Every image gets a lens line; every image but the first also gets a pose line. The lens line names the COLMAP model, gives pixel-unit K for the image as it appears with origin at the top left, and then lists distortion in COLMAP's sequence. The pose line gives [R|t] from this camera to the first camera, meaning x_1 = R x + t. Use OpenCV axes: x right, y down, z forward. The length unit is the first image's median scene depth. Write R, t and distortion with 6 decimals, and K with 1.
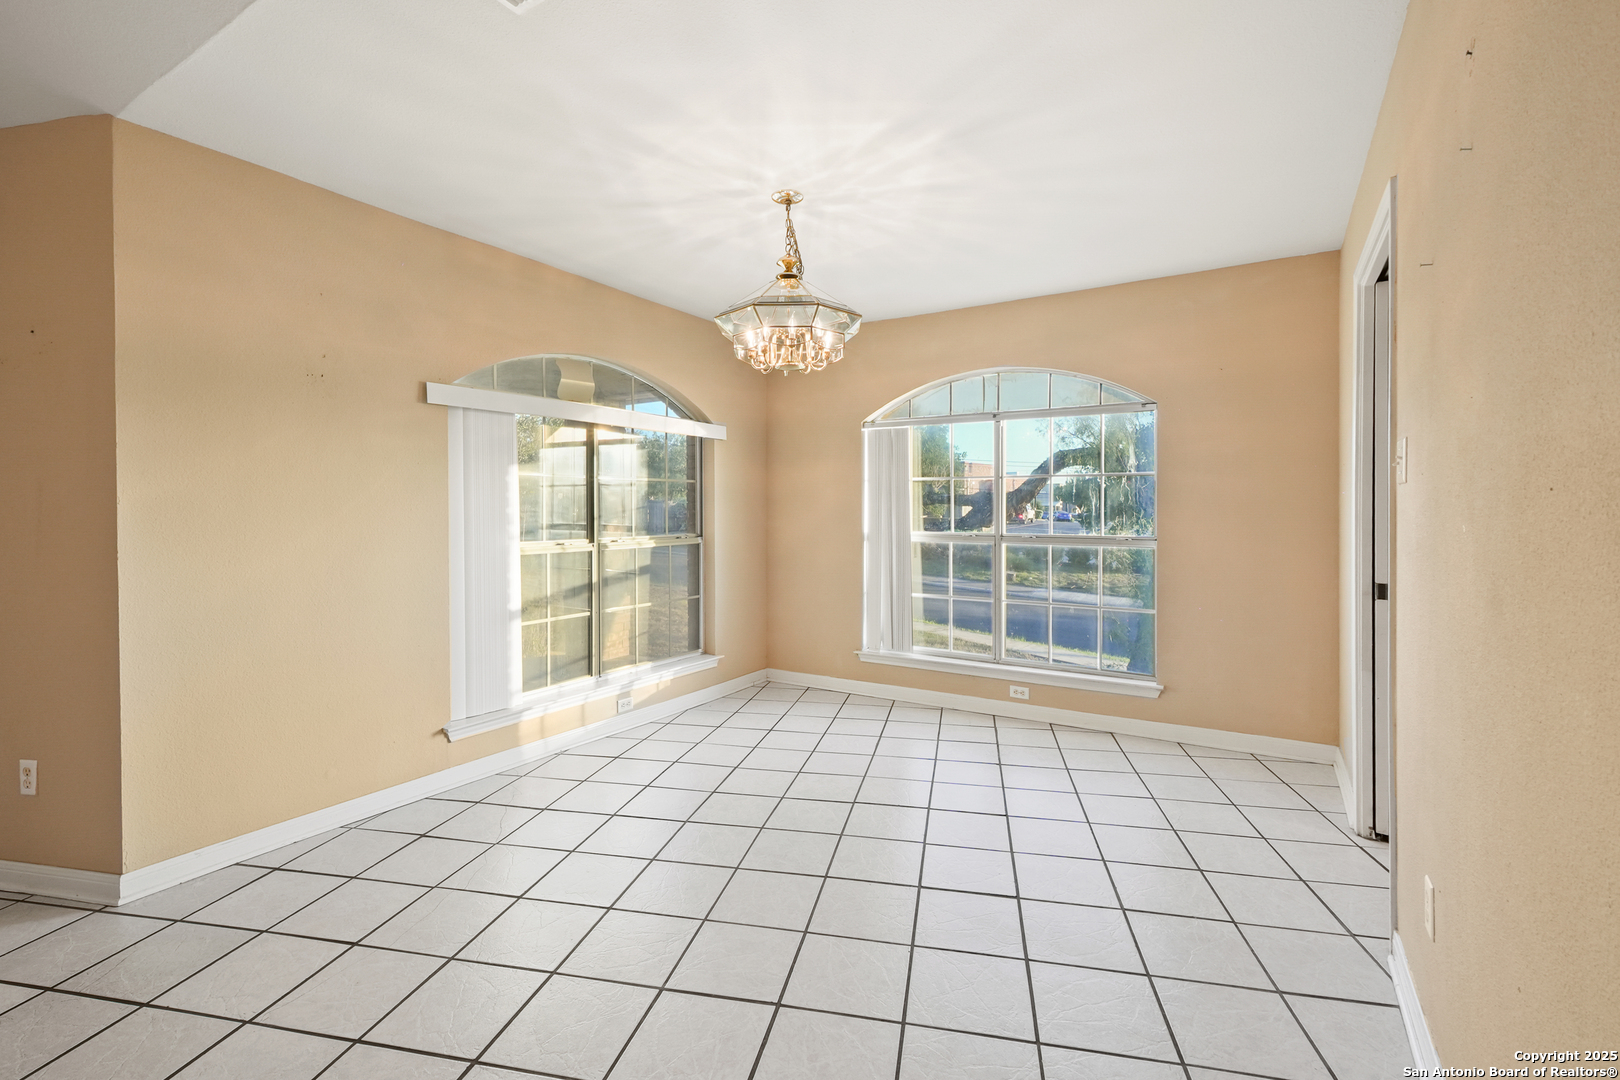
lens RADIAL K [[712.9, 0, 827.8], [0, 712.9, 498.2], [0, 0, 1]] dist [-0.000977, -0.001959]
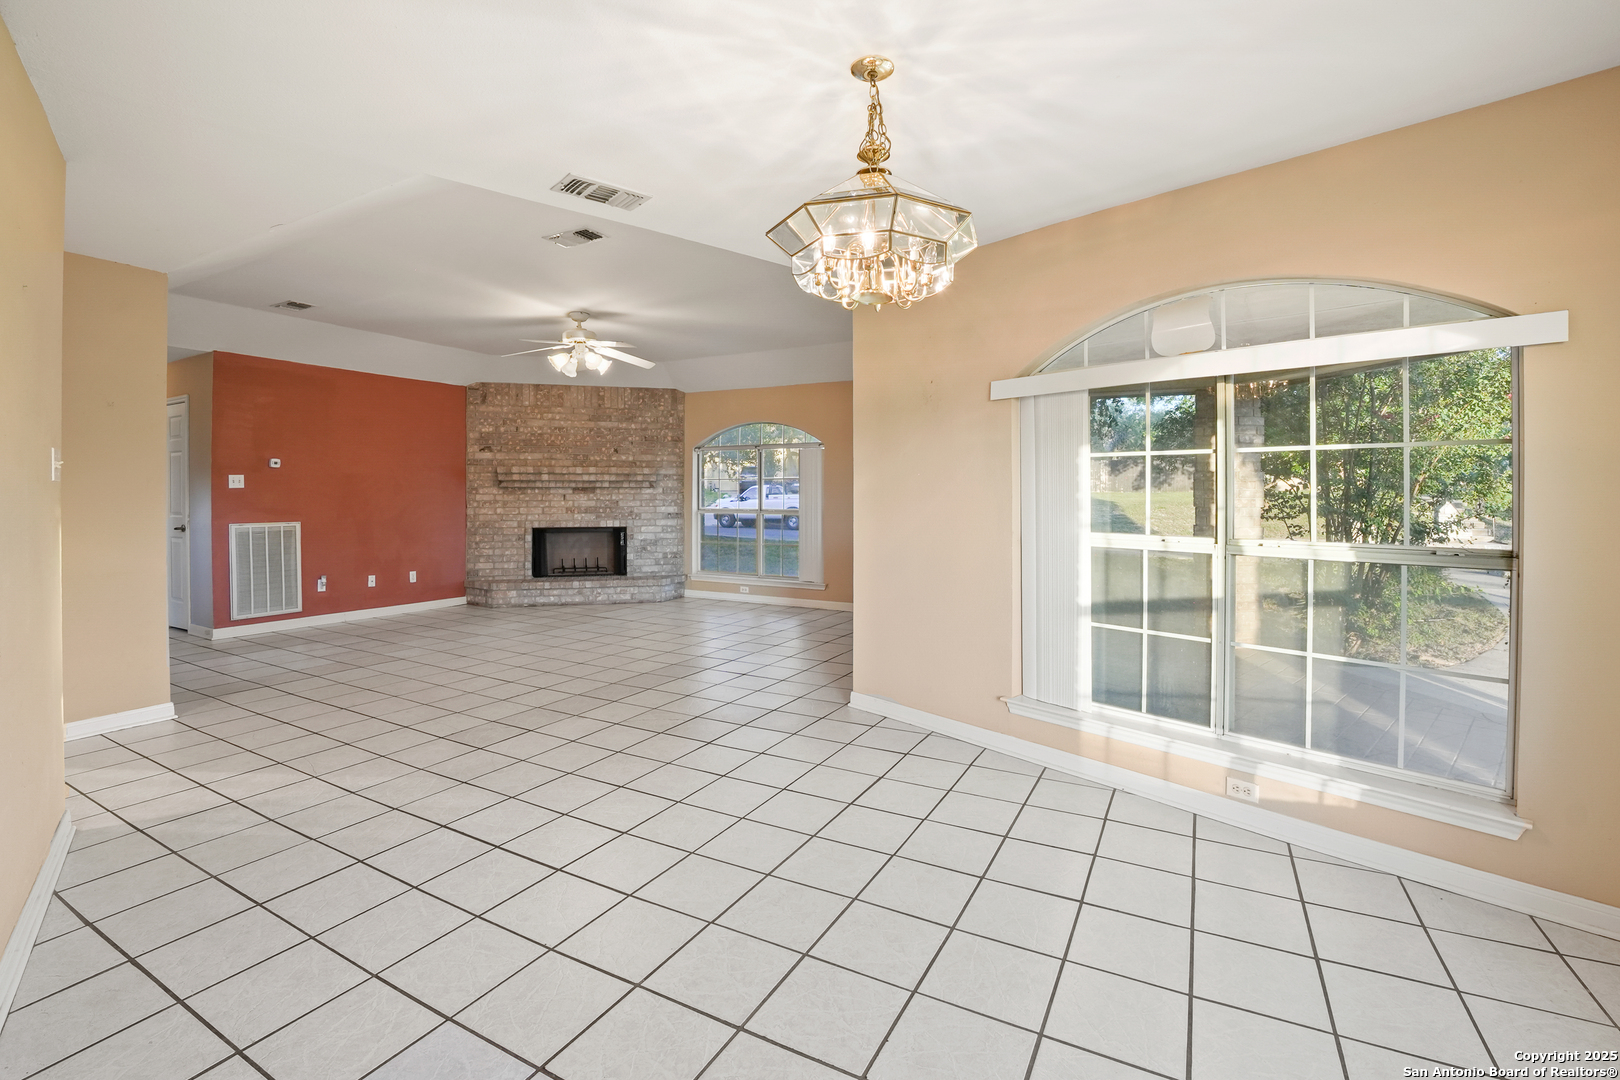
lens RADIAL K [[712.9, 0, 784.4], [0, 712.9, 499.4], [0, 0, 1]] dist [-0.000977, -0.001959]
pose [[-0.299259, 0.011293, -0.954105, 0.538206], [0.020641, 0.999773, 0.005359, 0.008034], [0.953949, -0.018090, -0.299424, 0.908301]]
